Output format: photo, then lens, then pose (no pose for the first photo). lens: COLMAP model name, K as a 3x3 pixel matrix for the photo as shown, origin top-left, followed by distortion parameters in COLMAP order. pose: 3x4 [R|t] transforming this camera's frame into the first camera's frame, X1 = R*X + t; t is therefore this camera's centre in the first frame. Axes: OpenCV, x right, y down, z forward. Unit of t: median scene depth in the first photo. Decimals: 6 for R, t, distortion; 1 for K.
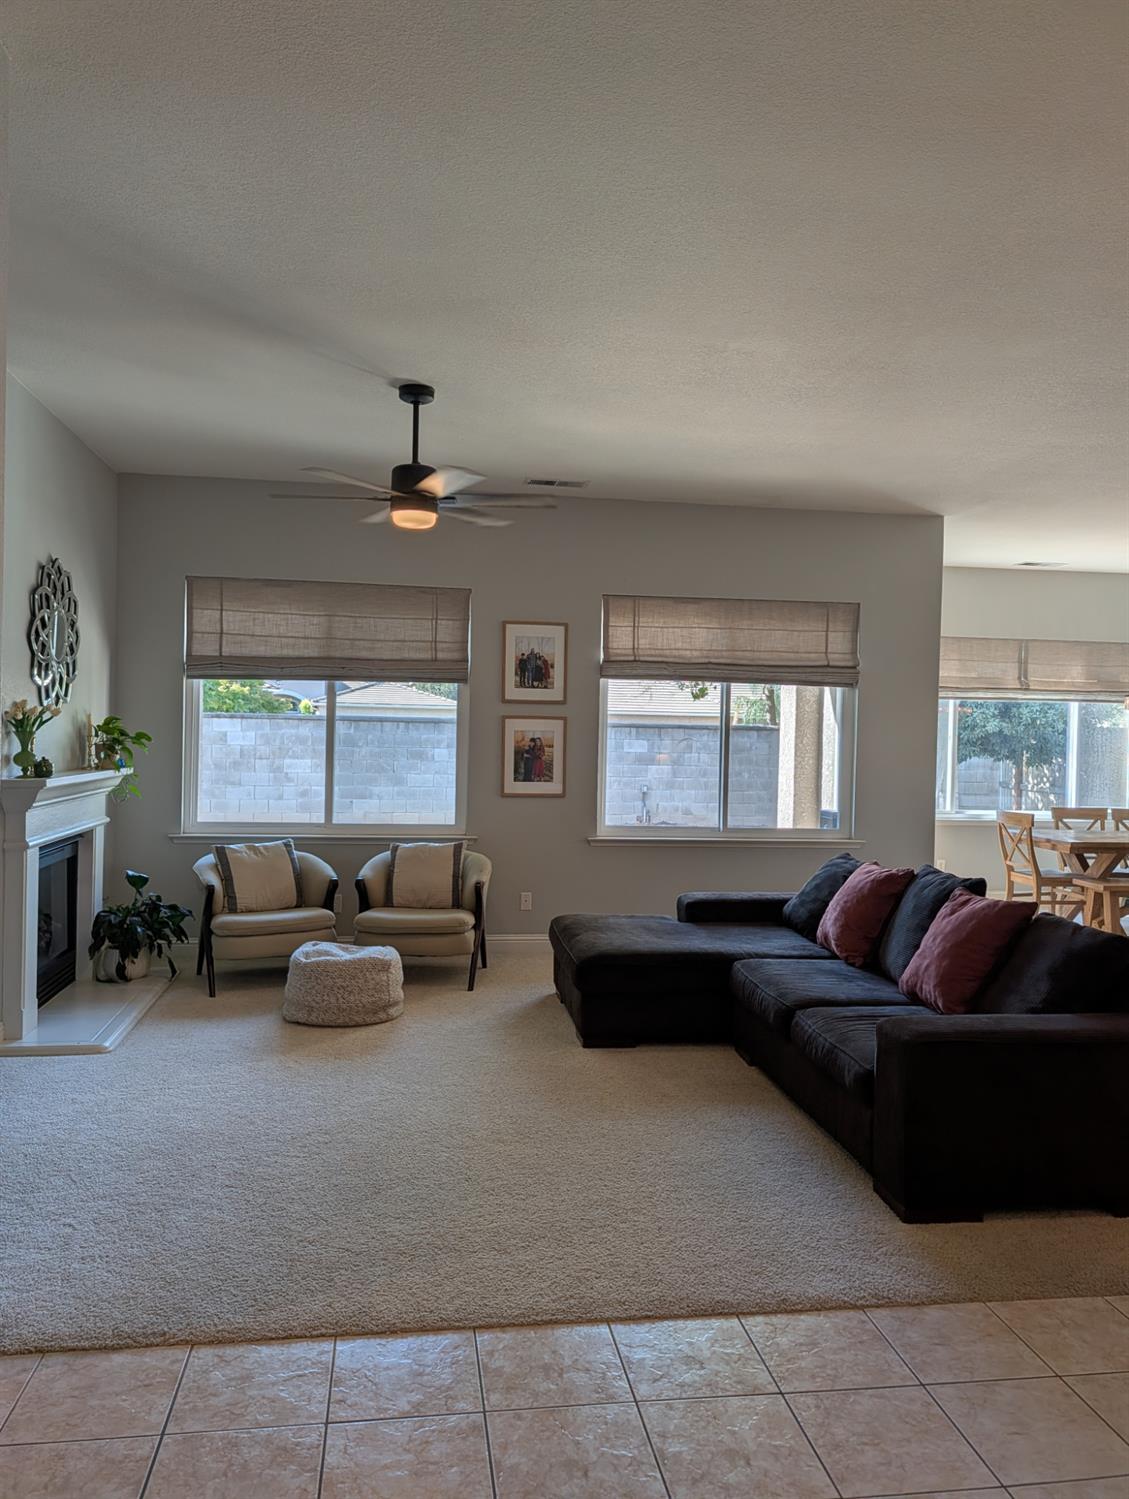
lens RADIAL K [[1089.2, 0, 564.5], [0, 1089.2, 749.5], [0, 0, 1]] dist [0.003159, 0.003818]
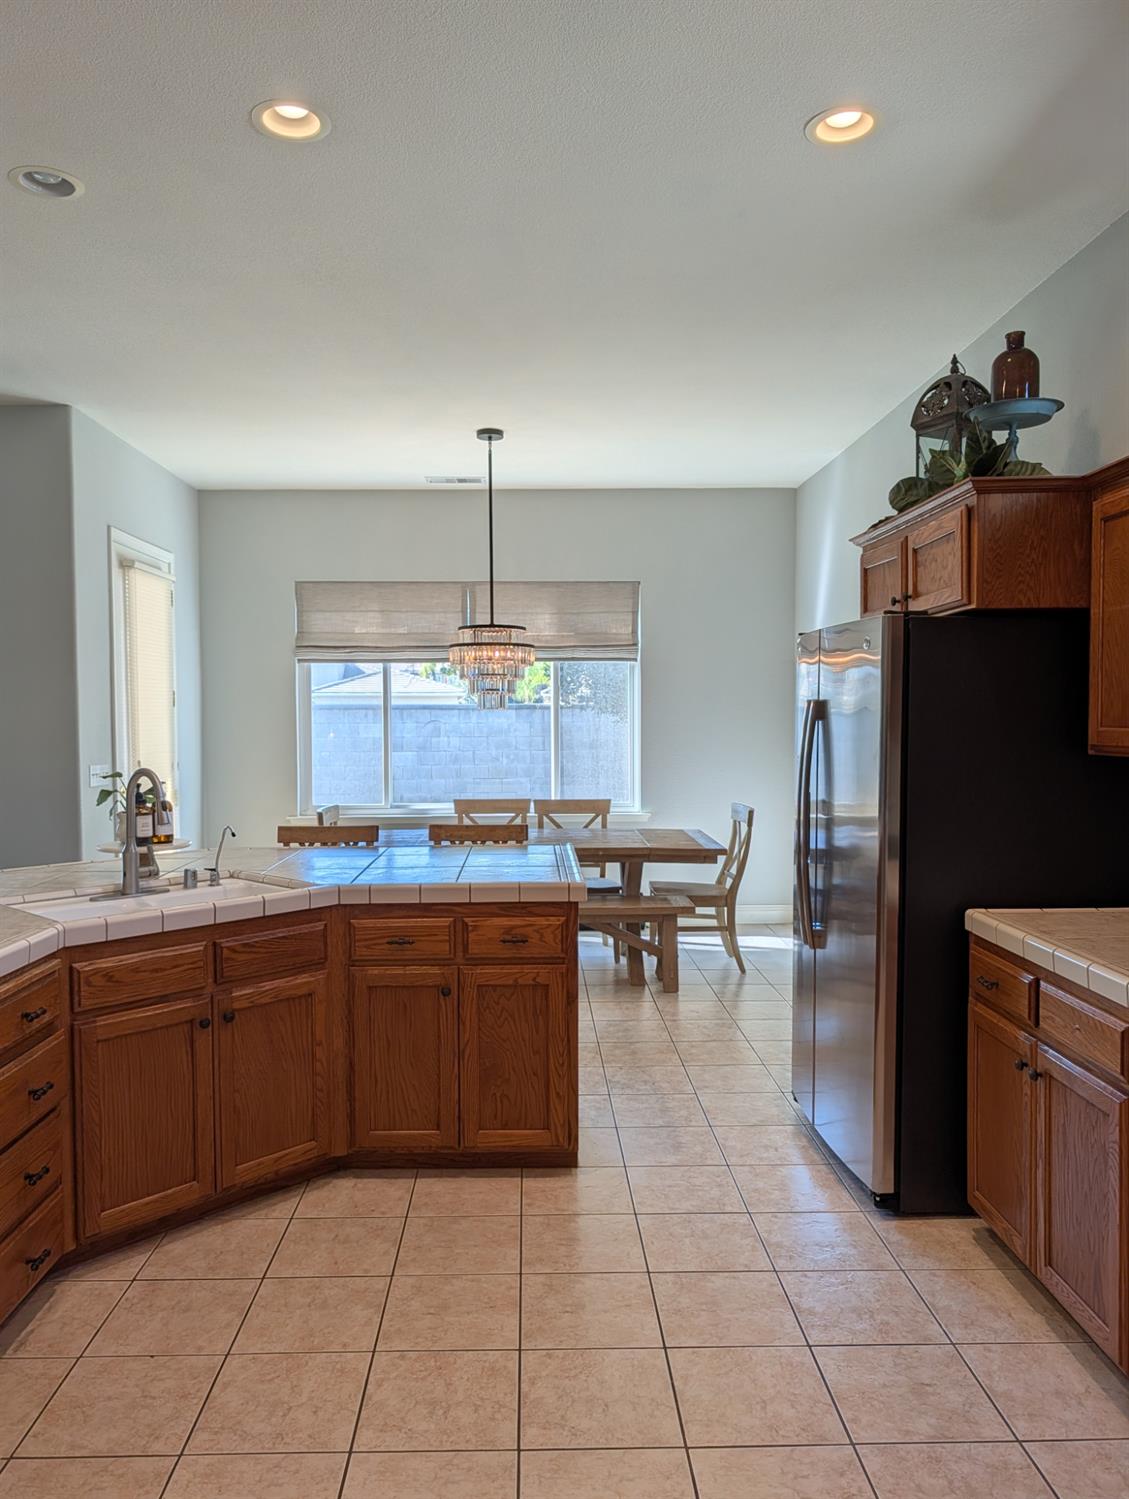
lens RADIAL K [[1105.6, 0, 564.5], [0, 1105.6, 749.5], [0, 0, 1]] dist [0.001500, -0.003428]
pose [[0.991172, -0.020889, -0.130924, 0.355171], [0.022556, 0.999682, 0.011261, 0.006000], [0.130647, -0.014115, 0.991329, 0.141437]]
